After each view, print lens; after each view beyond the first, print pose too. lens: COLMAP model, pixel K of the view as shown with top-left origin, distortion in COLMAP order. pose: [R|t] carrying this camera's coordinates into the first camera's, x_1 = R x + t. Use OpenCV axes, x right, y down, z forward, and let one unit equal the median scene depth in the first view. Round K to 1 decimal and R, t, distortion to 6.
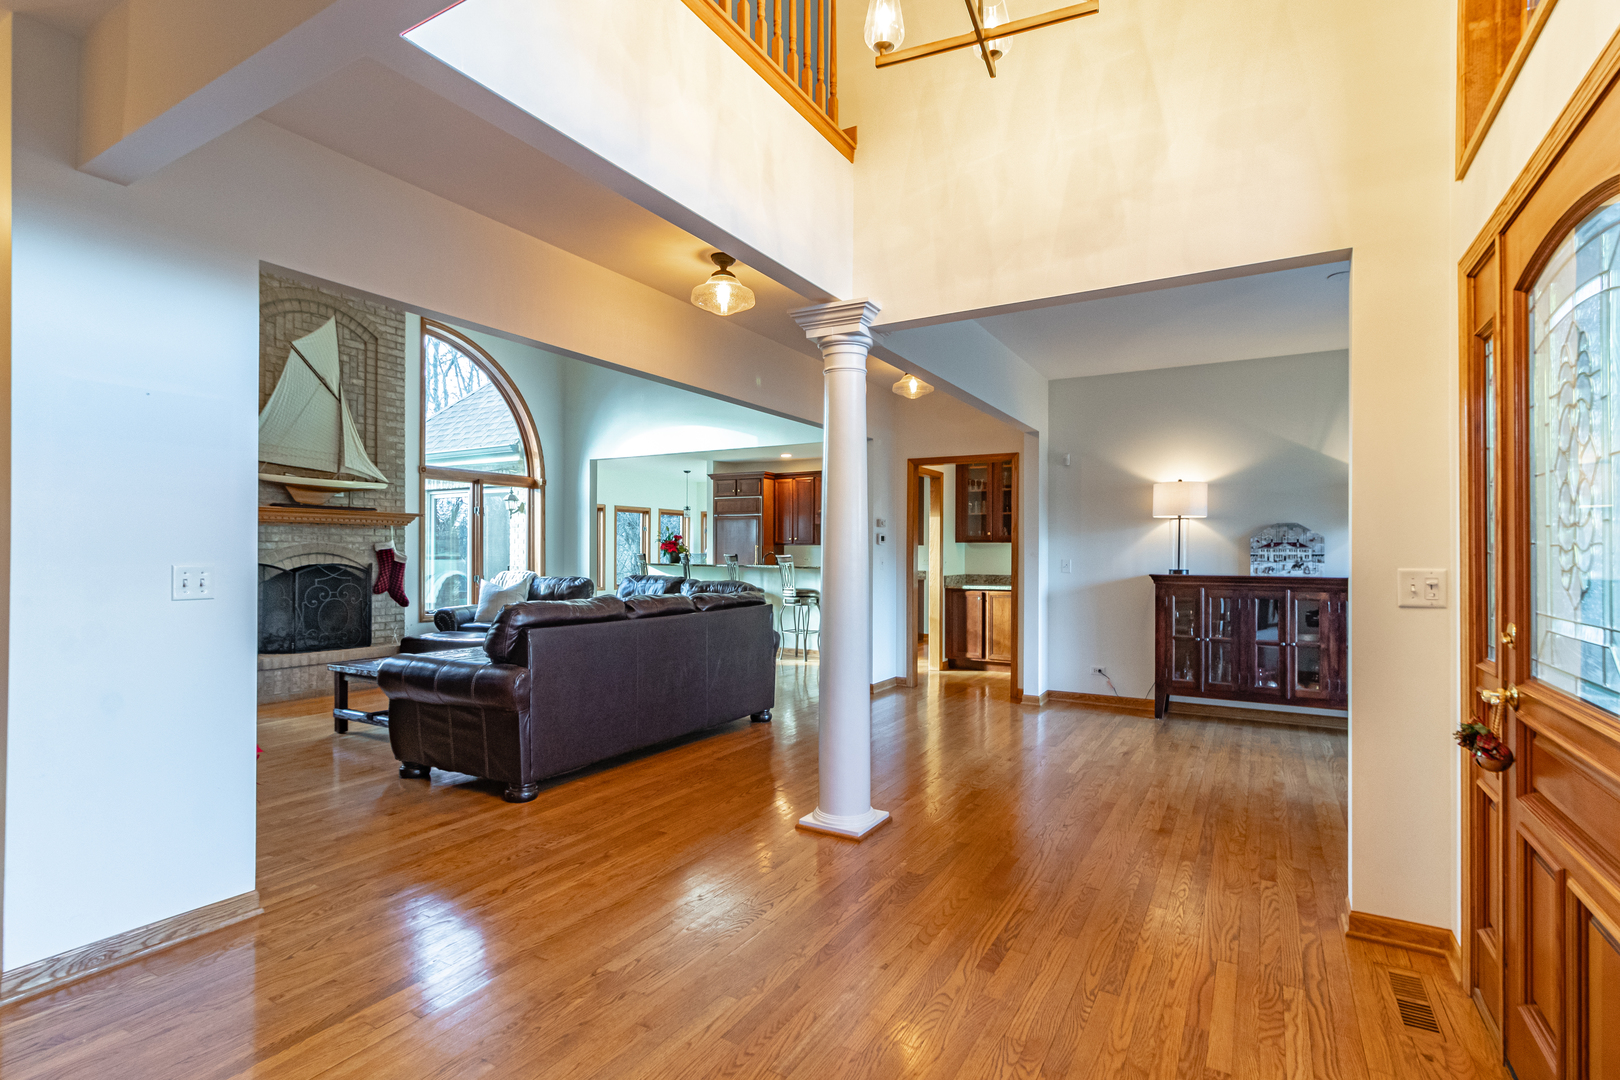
lens RADIAL K [[776.1, 0, 810.8], [0, 776.1, 554.8], [0, 0, 1]] dist [-0.000245, -0.000019]
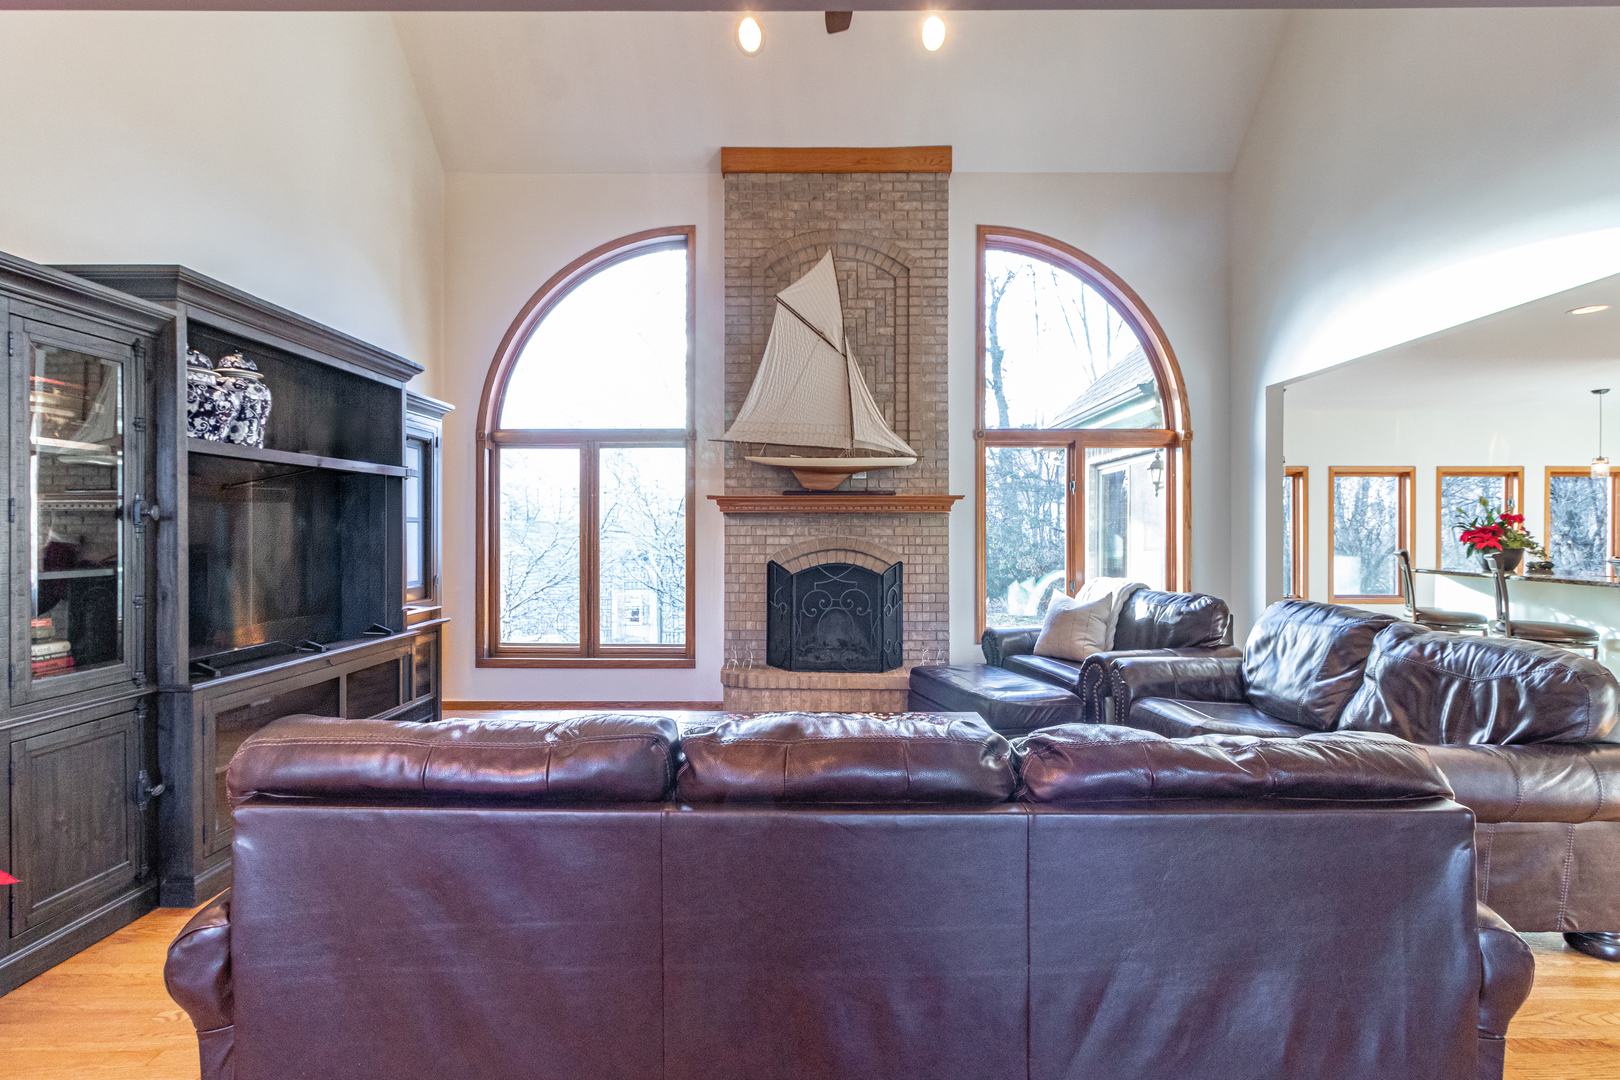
lens RADIAL K [[776.3, 0, 813.2], [0, 776.3, 531.6], [0, 0, 1]] dist [0.000135, -0.000095]
pose [[0.503716, -0.001237, -0.863868, 0.054374], [-0.001953, 0.999995, -0.002571, -0.017784], [0.863867, 0.002982, 0.503711, 0.533836]]
